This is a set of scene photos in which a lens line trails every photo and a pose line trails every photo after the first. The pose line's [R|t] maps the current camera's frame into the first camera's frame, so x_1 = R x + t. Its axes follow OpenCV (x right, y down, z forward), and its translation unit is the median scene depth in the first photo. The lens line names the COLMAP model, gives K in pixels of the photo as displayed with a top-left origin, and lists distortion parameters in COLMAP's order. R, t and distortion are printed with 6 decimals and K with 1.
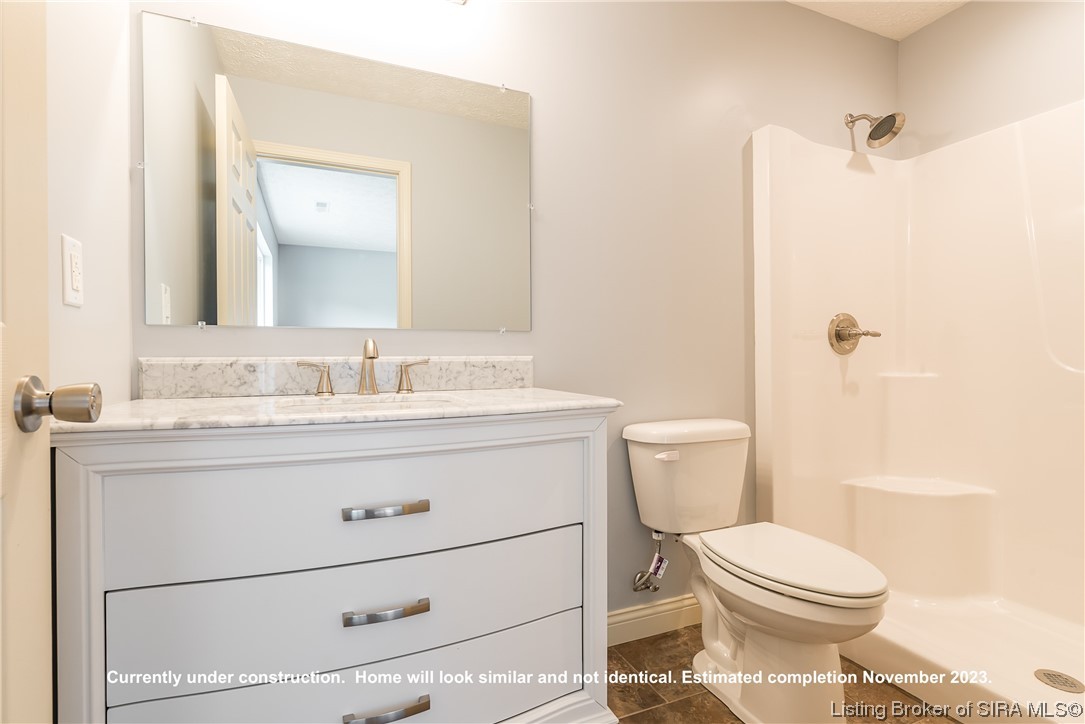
lens RADIAL K [[524.4, 0, 542.4], [0, 524.4, 360.8], [0, 0, 1]] dist [0.001004, 0.000409]
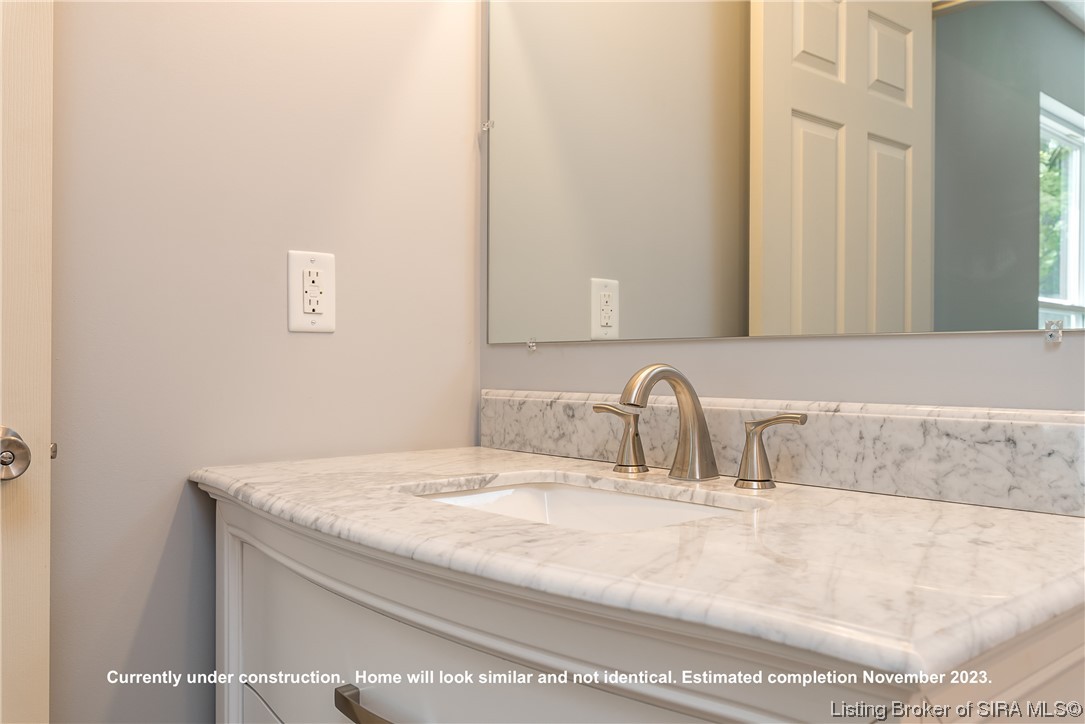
lens RADIAL K [[906.9, 0, 541.6], [0, 906.9, 361.7], [0, 0, 1]] dist [-0.003154, 0.000497]
pose [[0.298378, 0.004560, -0.954437, 0.398089], [-0.008818, 0.999959, 0.002021, -0.041411], [0.954407, 0.007813, 0.298406, 0.602378]]
